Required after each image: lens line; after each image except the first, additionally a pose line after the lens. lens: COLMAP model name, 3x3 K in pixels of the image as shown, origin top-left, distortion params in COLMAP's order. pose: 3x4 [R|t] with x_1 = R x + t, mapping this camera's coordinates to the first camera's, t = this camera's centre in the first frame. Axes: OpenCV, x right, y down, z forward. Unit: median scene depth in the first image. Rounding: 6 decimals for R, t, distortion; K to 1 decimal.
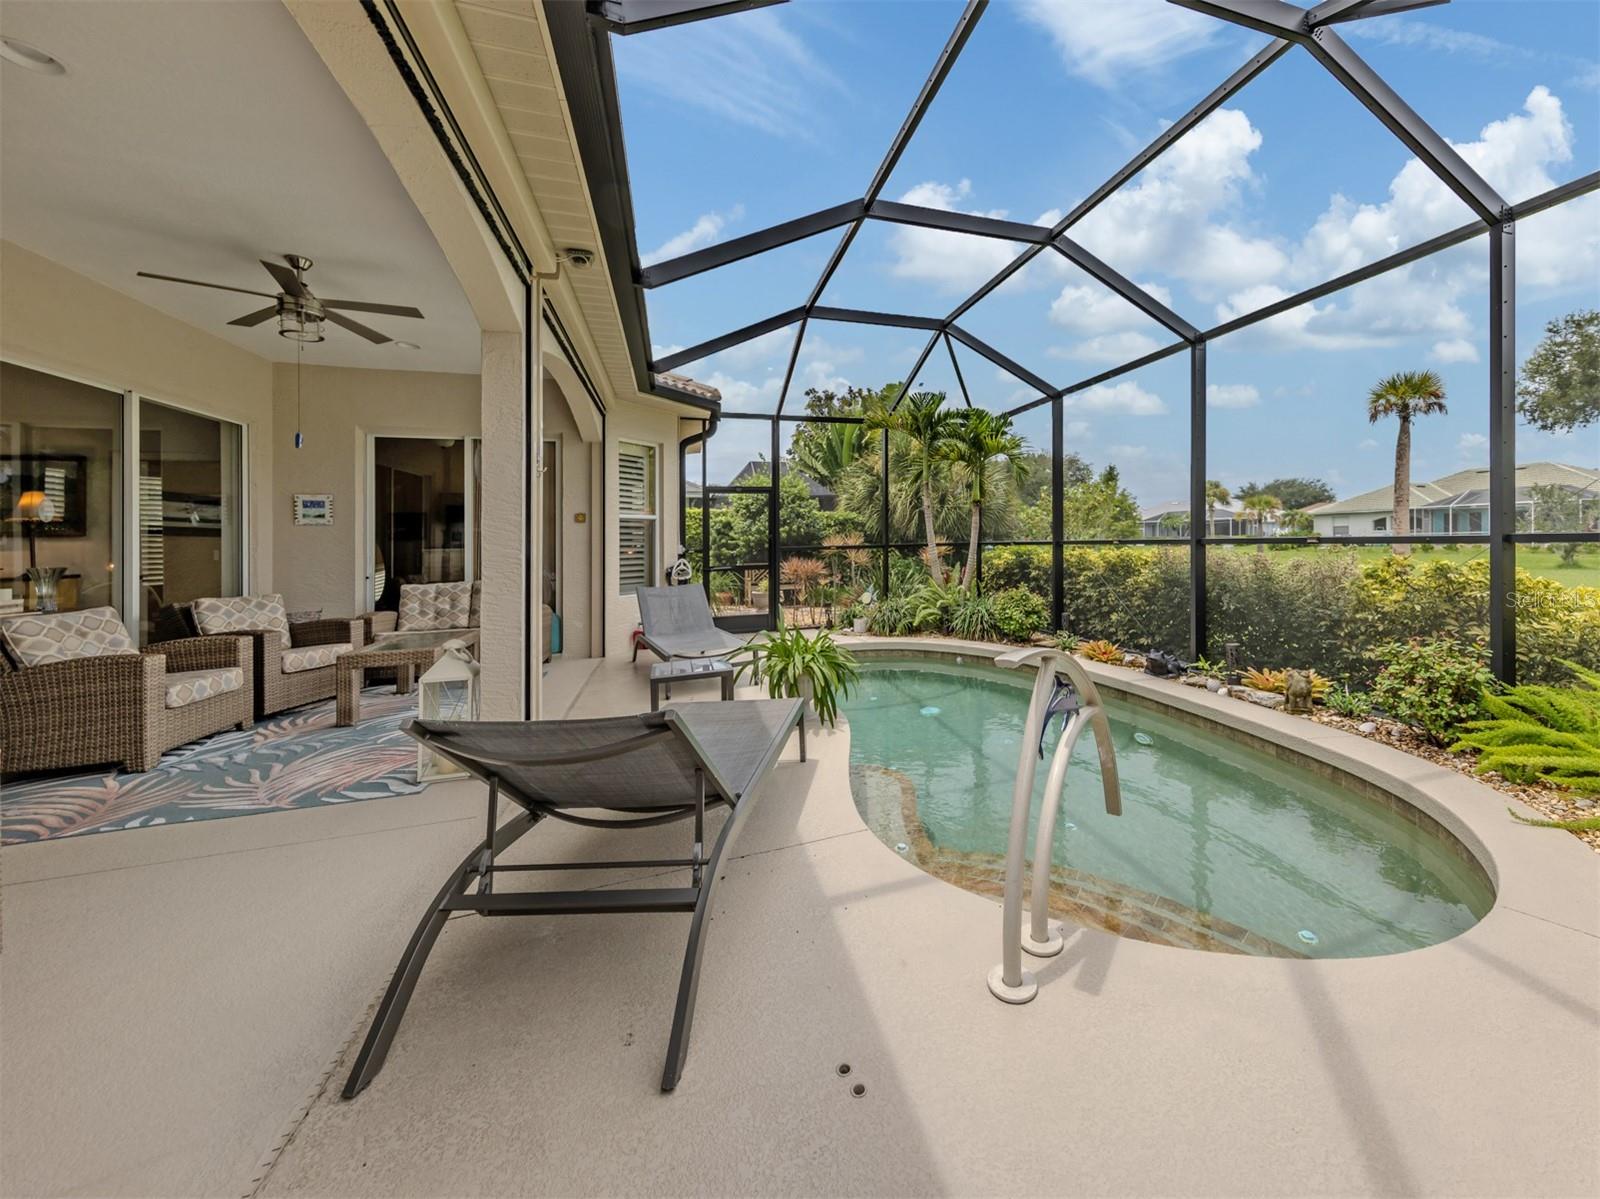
lens RADIAL K [[605.1, 0, 873.7], [0, 605.1, 539.1], [0, 0, 1]] dist [0.009088, -0.000144]
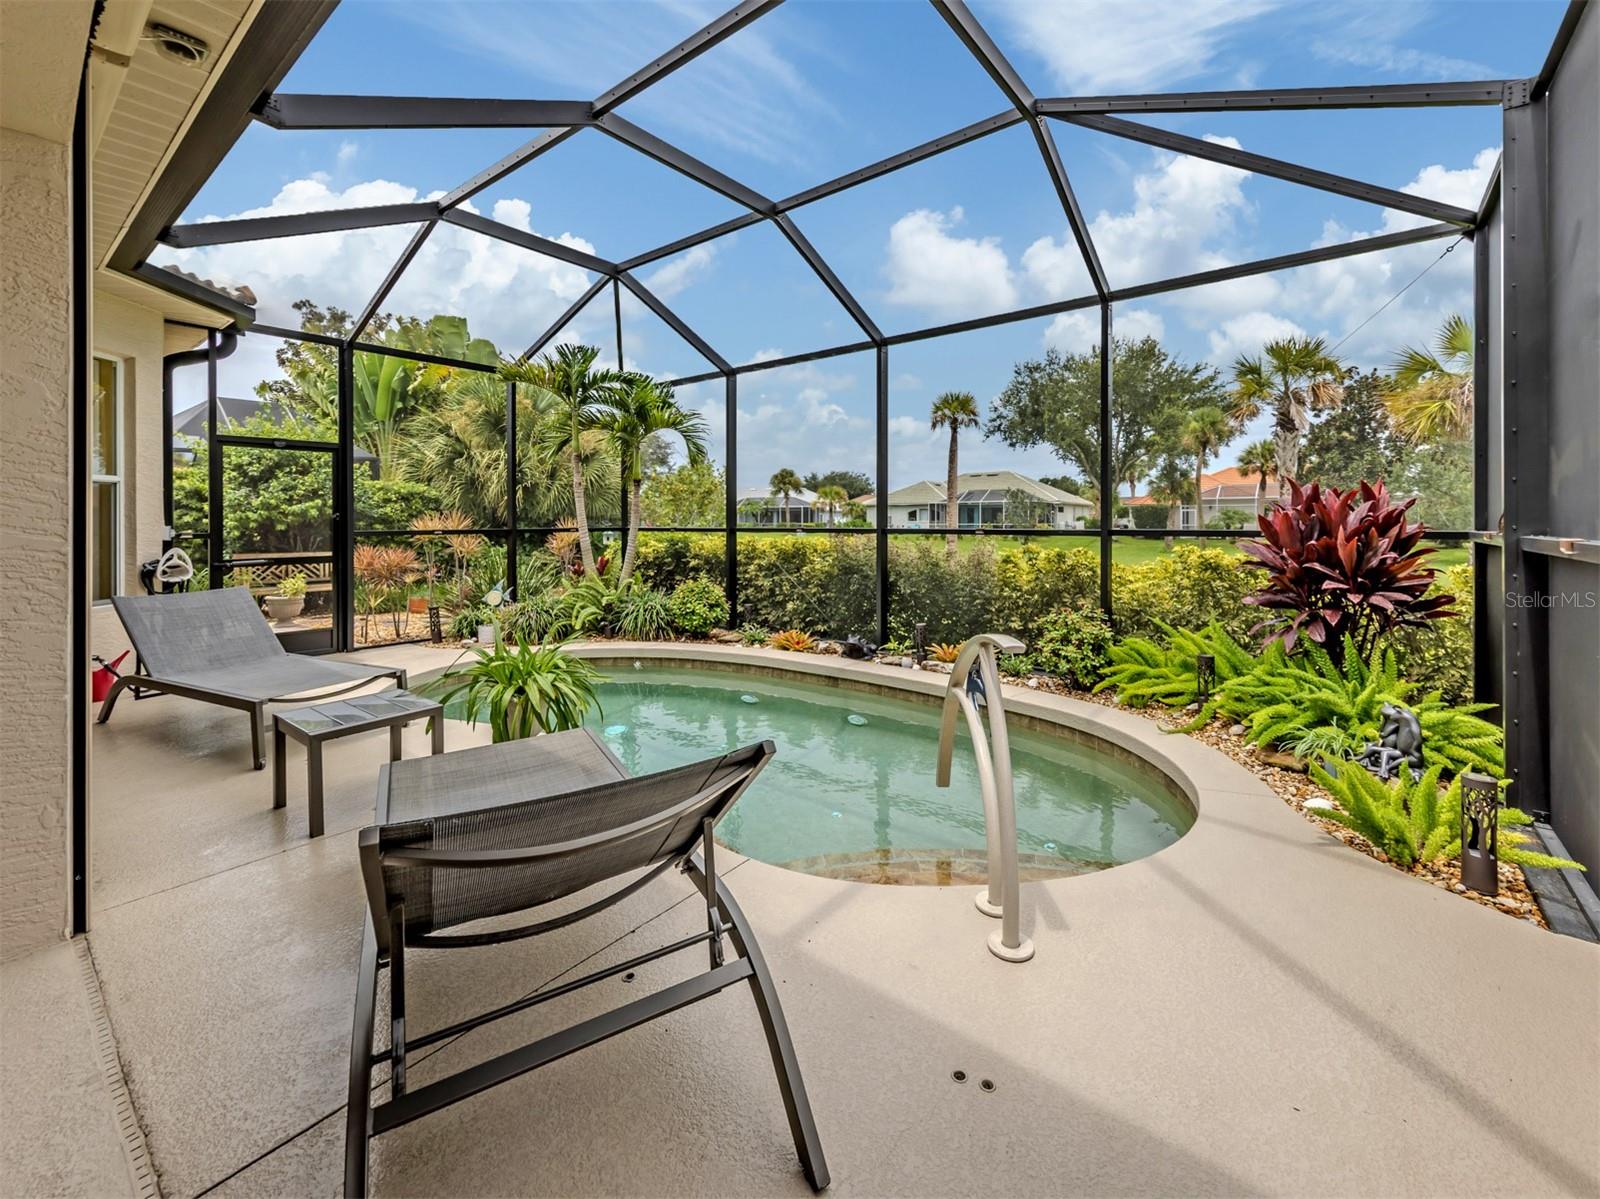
lens RADIAL K [[678.5, 0, 836.0], [0, 678.5, 530.2], [0, 0, 1]] dist [0.007257, -0.000483]
pose [[0.825314, 0.012057, 0.564545, -0.152609], [-0.017897, 0.999828, 0.004810, -0.001549], [-0.564390, -0.014074, 0.825388, 0.039891]]
